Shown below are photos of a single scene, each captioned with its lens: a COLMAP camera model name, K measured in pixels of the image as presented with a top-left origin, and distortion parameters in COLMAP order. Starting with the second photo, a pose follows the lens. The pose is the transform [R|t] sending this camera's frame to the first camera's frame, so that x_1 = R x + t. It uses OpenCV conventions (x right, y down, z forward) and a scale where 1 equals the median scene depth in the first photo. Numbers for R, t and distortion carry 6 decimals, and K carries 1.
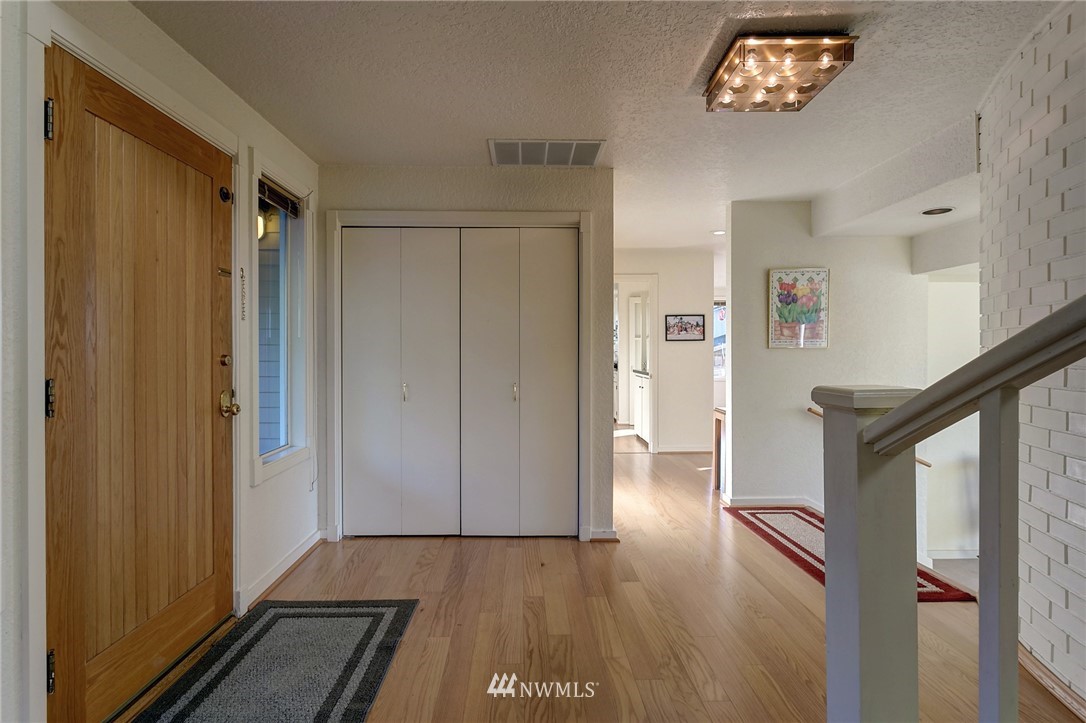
lens RADIAL K [[519.7, 0, 536.0], [0, 519.7, 356.0], [0, 0, 1]] dist [-0.001639, -0.000341]
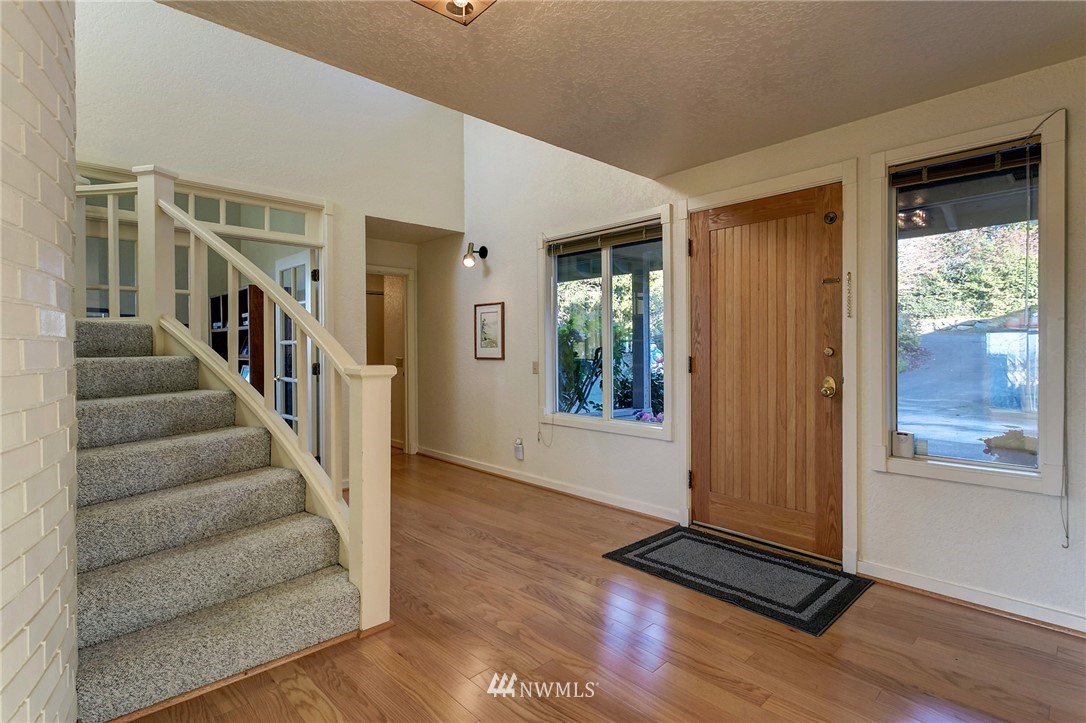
lens RADIAL K [[547.1, 0, 540.3], [0, 547.1, 345.3], [0, 0, 1]] dist [0.002545, 0.000712]
pose [[-0.737899, 0.004461, -0.674896, 0.803005], [-0.000345, 0.999976, 0.006986, -0.016062], [0.674911, 0.005388, -0.737880, 1.513124]]
